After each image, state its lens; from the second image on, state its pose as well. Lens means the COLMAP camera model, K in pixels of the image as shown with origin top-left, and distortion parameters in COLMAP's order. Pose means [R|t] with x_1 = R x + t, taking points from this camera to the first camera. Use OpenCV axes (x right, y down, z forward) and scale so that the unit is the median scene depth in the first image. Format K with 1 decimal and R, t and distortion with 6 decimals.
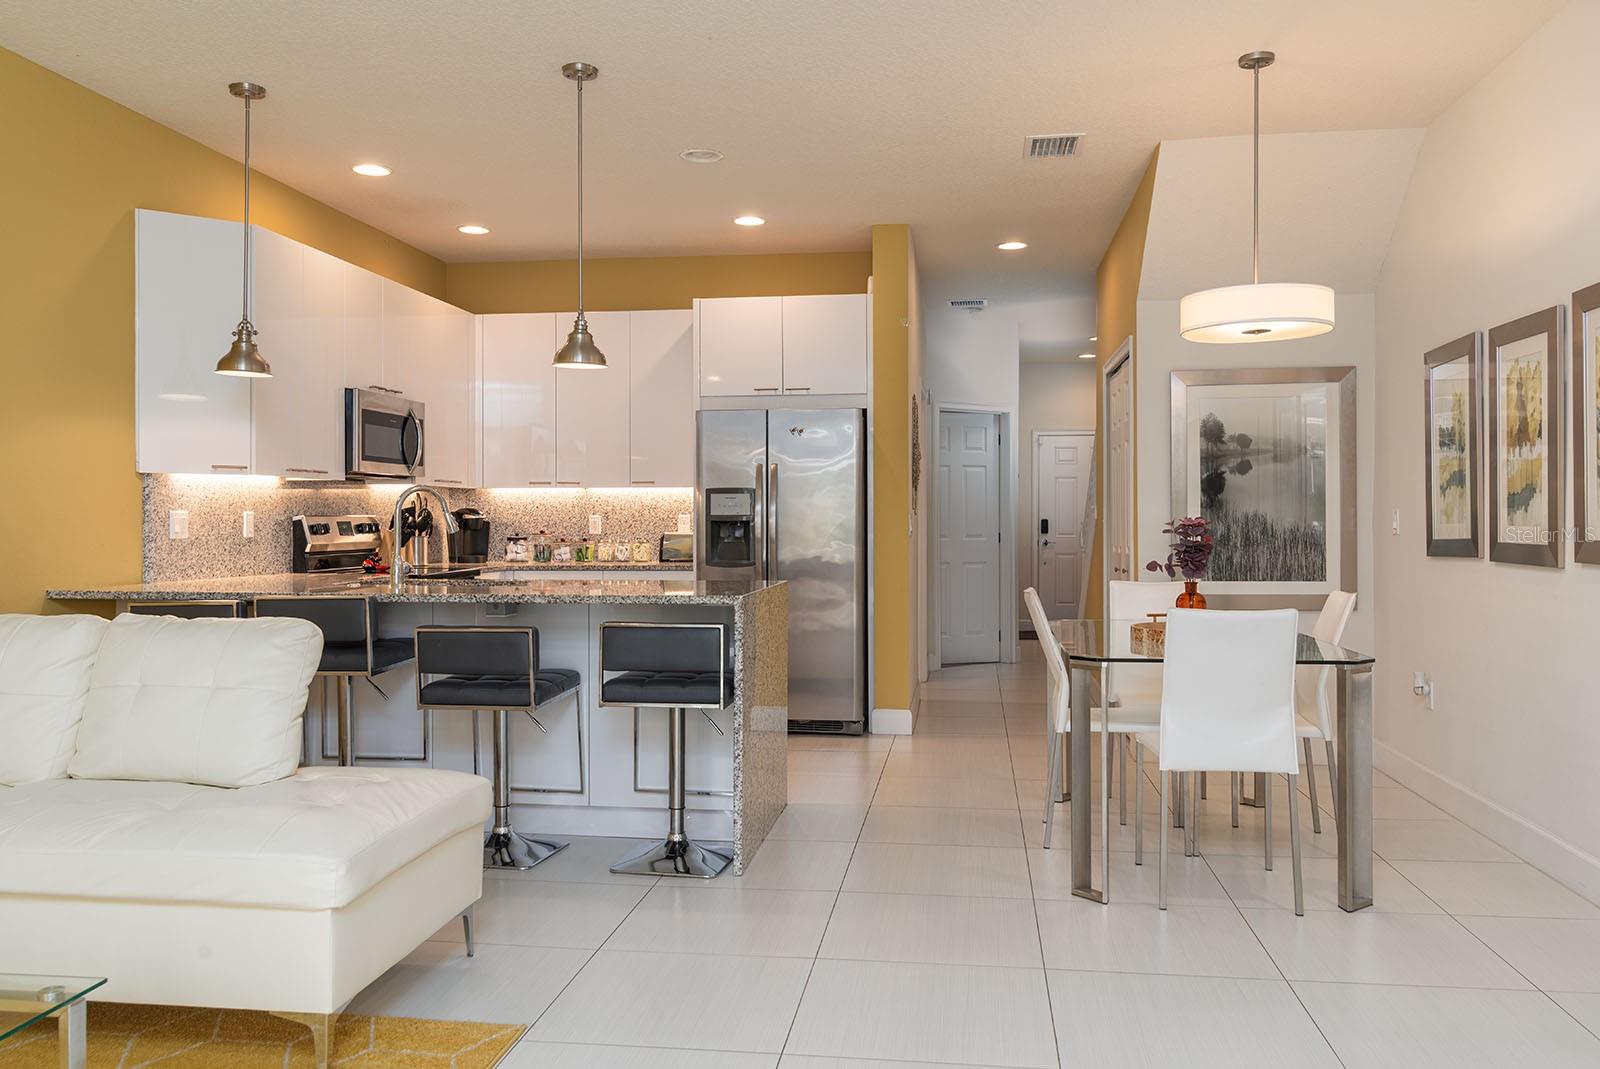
lens RADIAL K [[1266.1, 0, 800.3], [0, 1266.1, 523.9], [0, 0, 1]] dist [0.006127, -0.003440]
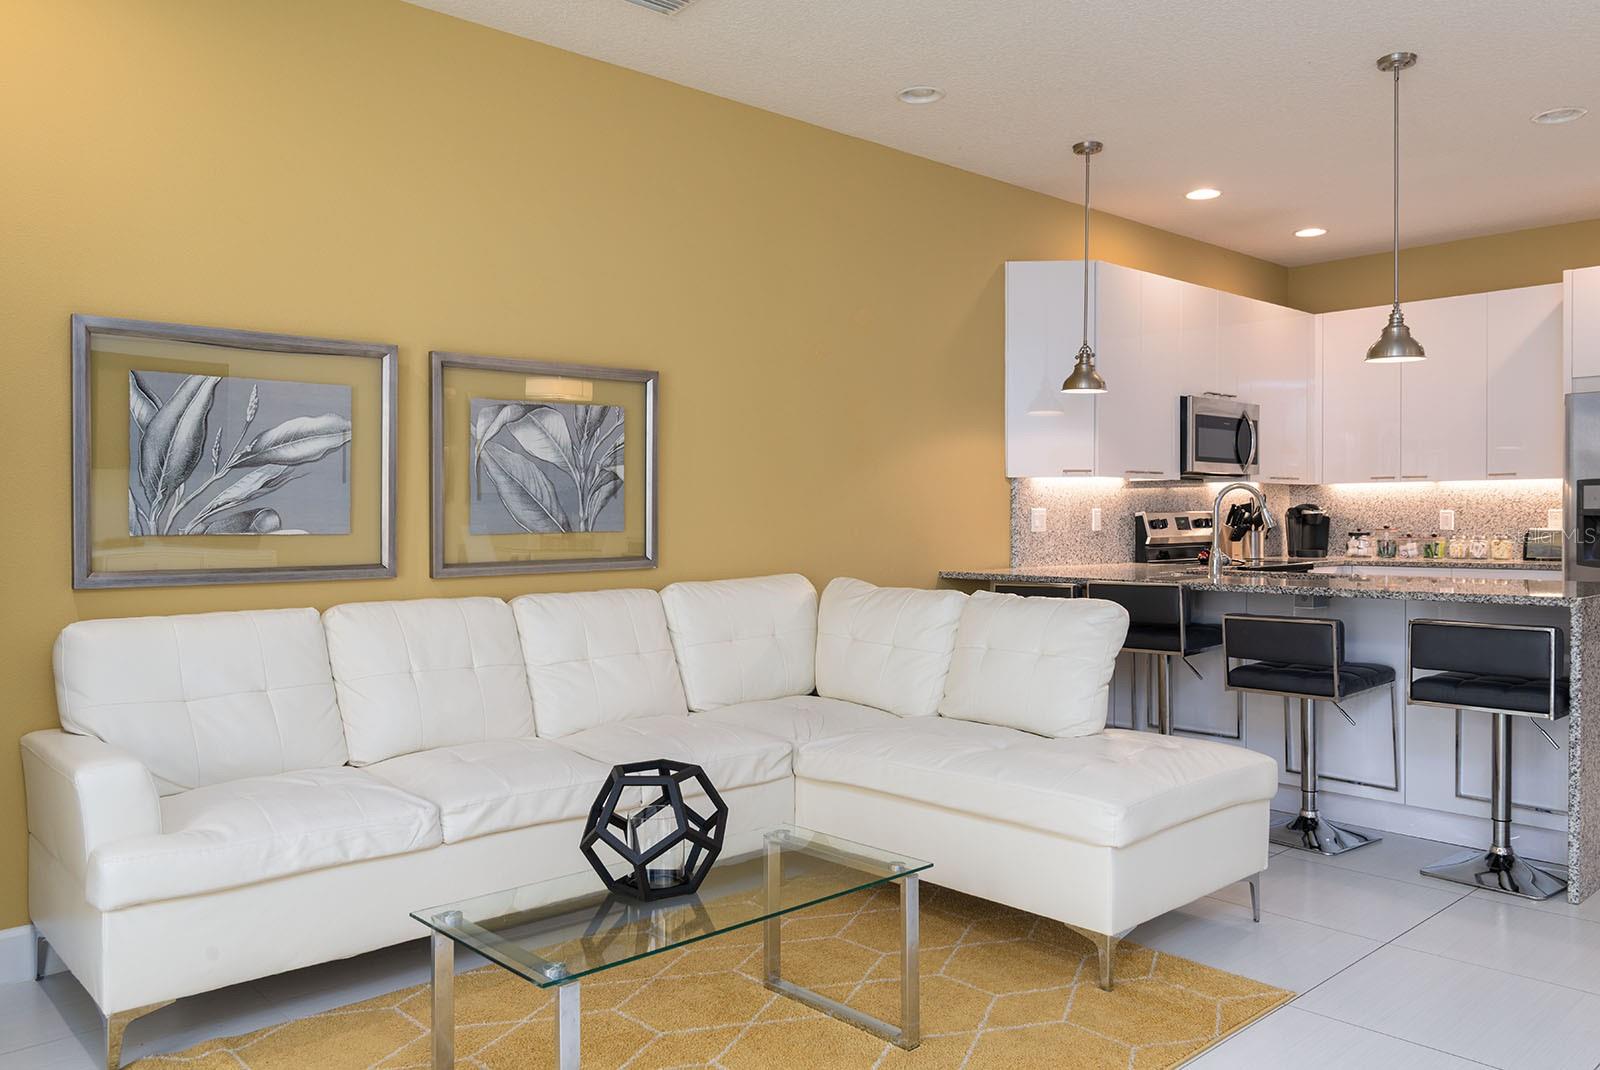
lens RADIAL K [[1195.4, 0, 794.9], [0, 1195.4, 531.0], [0, 0, 1]] dist [0.007818, -0.001911]
pose [[0.769437, 0.005872, -0.638696, 0.054936], [0.000467, 0.999952, 0.009756, -0.000139], [0.638722, -0.007804, 0.769398, -0.018932]]
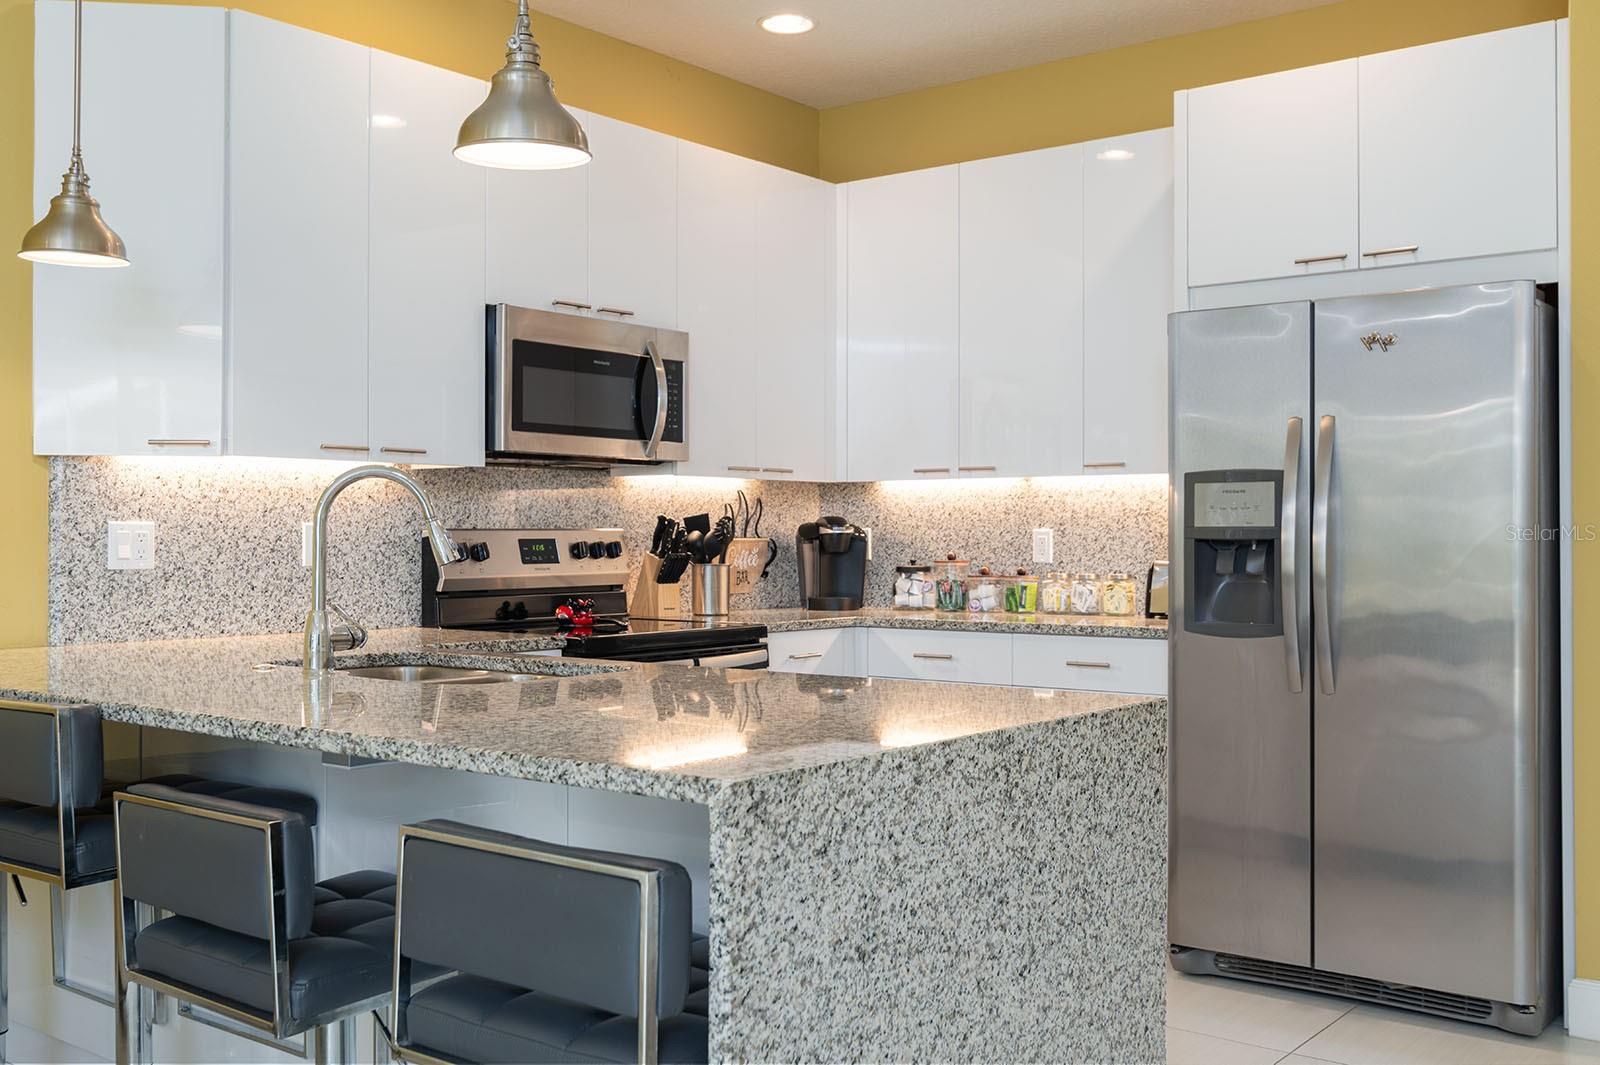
lens RADIAL K [[1558.0, 0, 800.8], [0, 1558.0, 526.7], [0, 0, 1]] dist [0.000491, 0.000000]
pose [[0.862458, -0.002286, -0.506123, 0.130280], [-0.002345, 0.999961, -0.008512, -0.002297], [0.506122, 0.008528, 0.862419, 0.533595]]
